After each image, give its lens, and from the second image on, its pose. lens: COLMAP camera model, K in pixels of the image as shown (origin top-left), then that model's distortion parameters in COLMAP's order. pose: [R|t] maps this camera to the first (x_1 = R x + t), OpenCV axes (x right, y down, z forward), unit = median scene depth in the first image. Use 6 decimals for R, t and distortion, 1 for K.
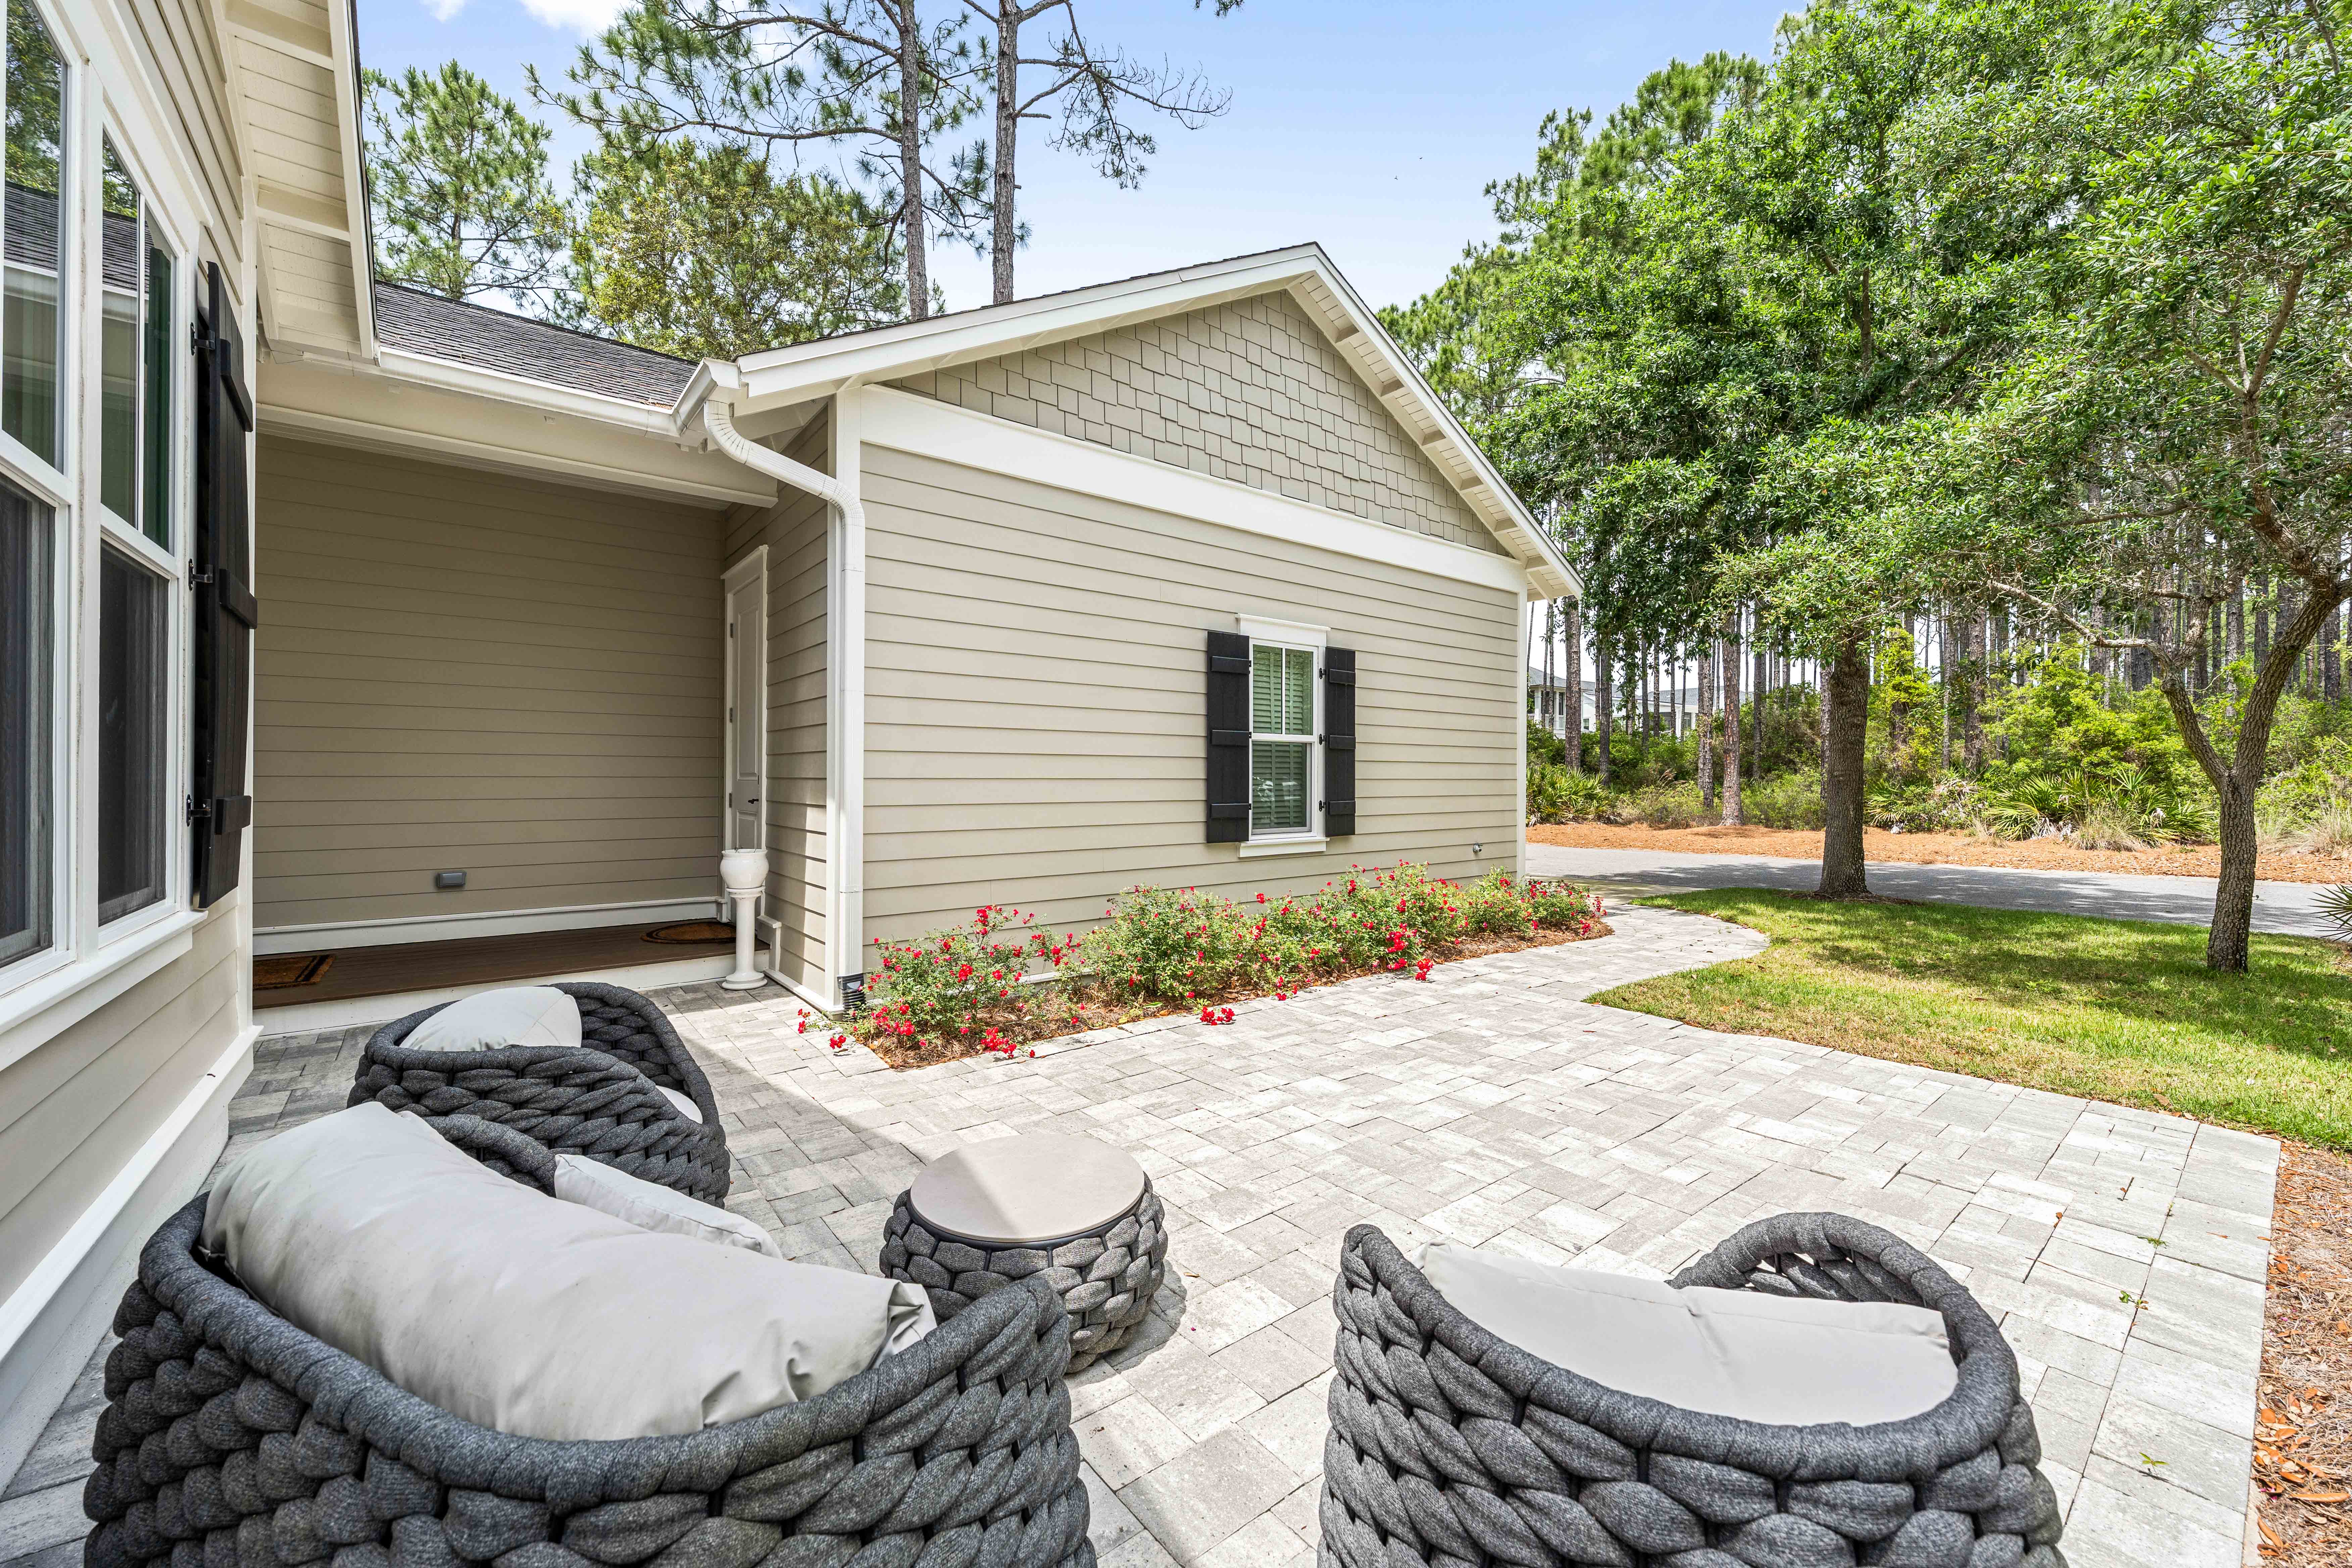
lens RADIAL K [[907.7, 0, 1165.7], [0, 907.7, 778.3], [0, 0, 1]] dist [-0.001277, -0.000164]
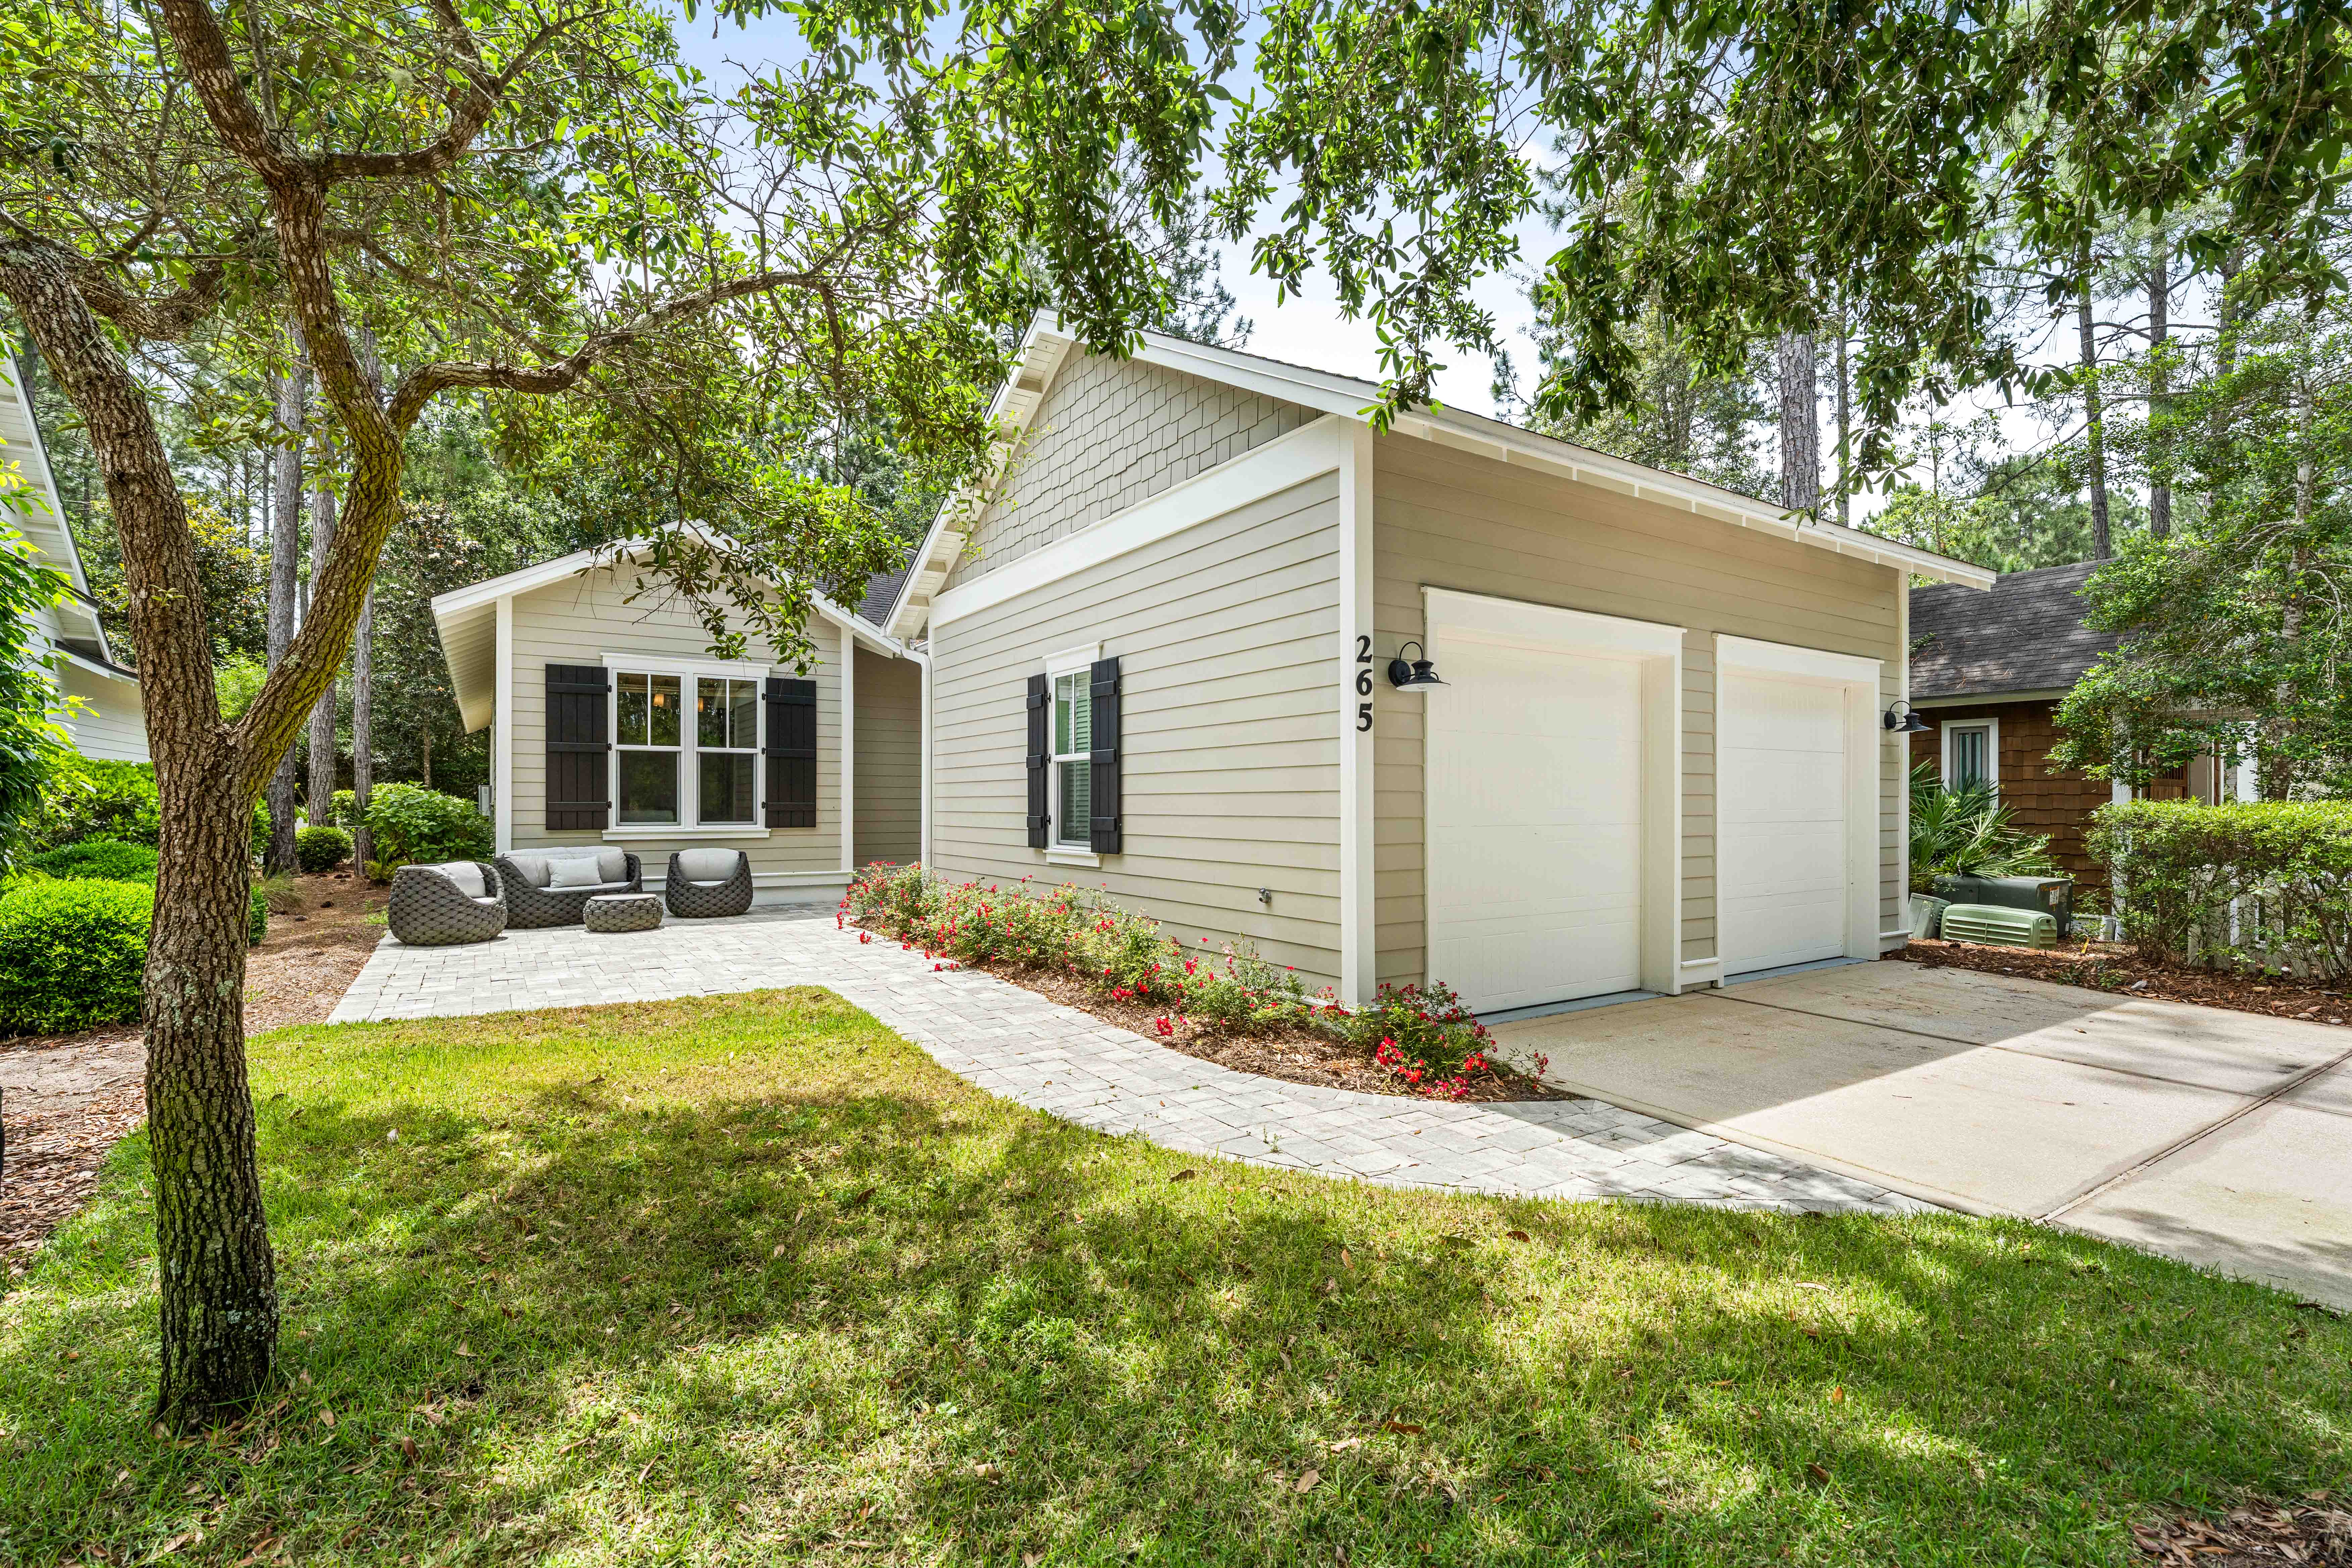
lens RADIAL K [[1051.0, 0, 1174.6], [0, 1051.0, 801.1], [0, 0, 1]] dist [0.001712, 0.000093]
pose [[-0.088642, -0.006710, -0.996041, 1.469970], [-0.003818, 0.999972, -0.006397, 0.016393], [0.996056, 0.003236, -0.088665, 1.325838]]
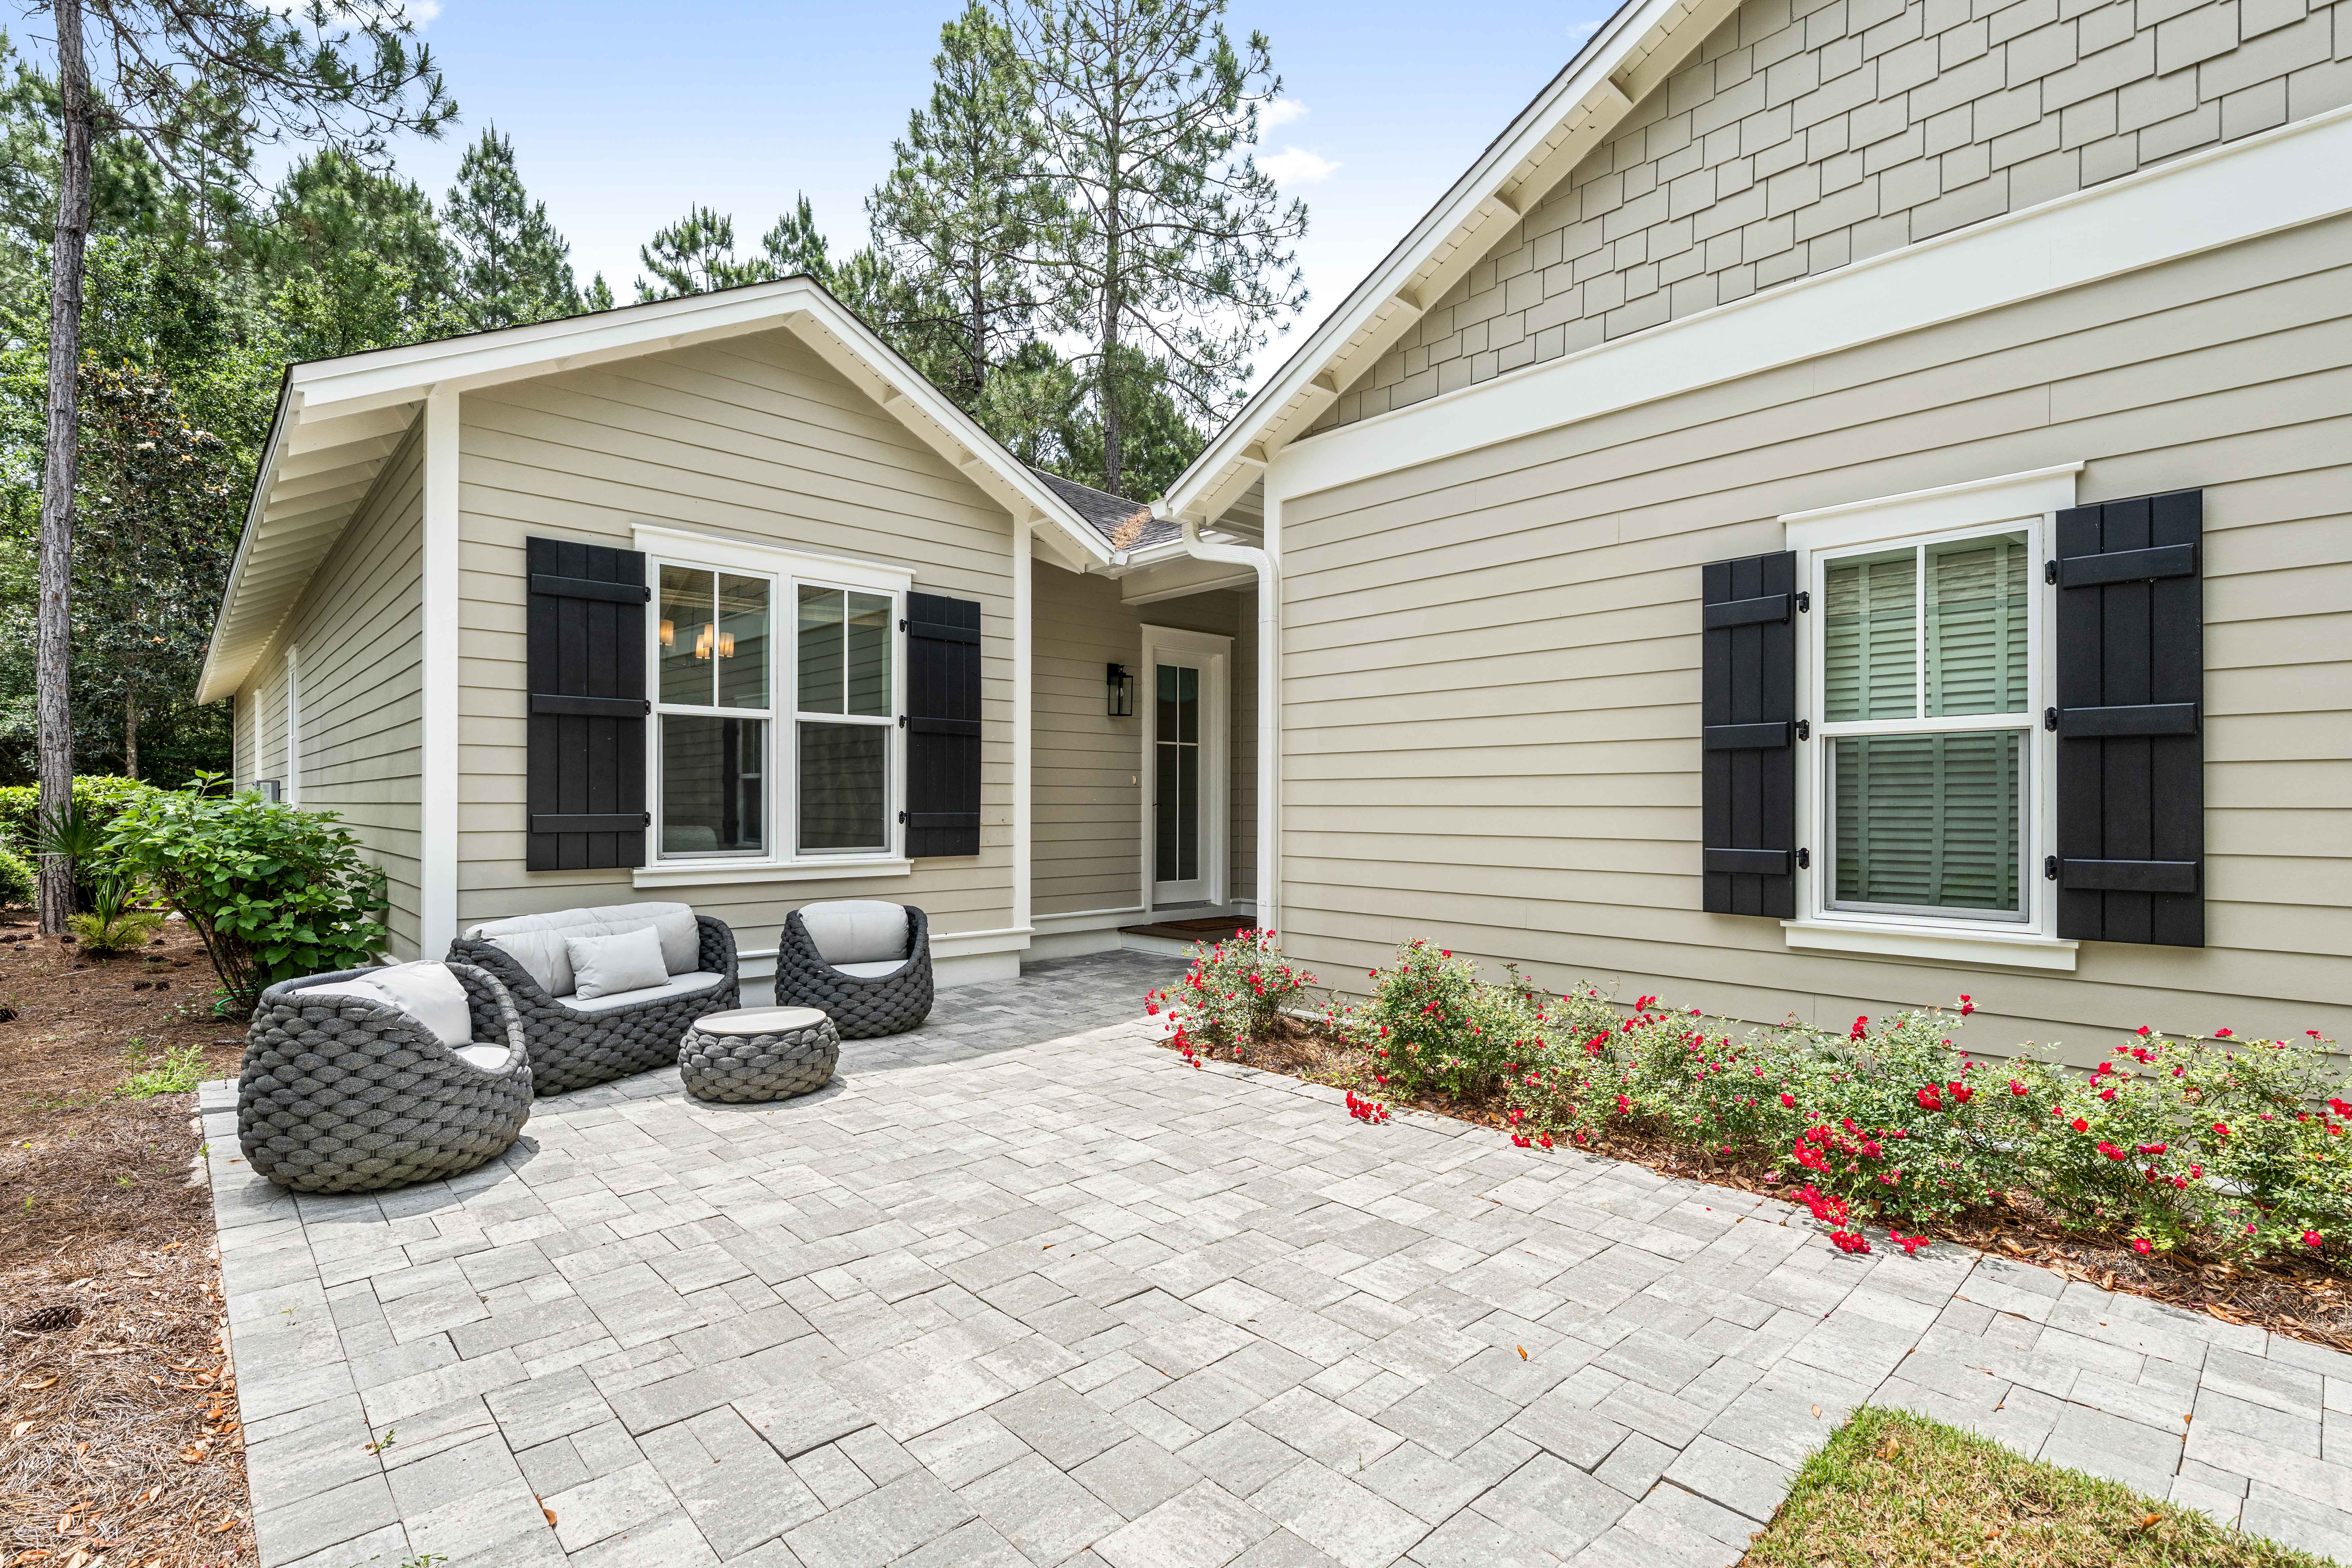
lens RADIAL K [[1091.0, 0, 1165.1], [0, 1091.0, 802.1], [0, 0, 1]] dist [0.002120, 0.000085]
pose [[0.072979, -0.004292, -0.997324, 0.755775], [-0.003846, 0.999982, -0.004585, 0.002463], [0.997326, 0.004170, 0.072962, 0.585530]]
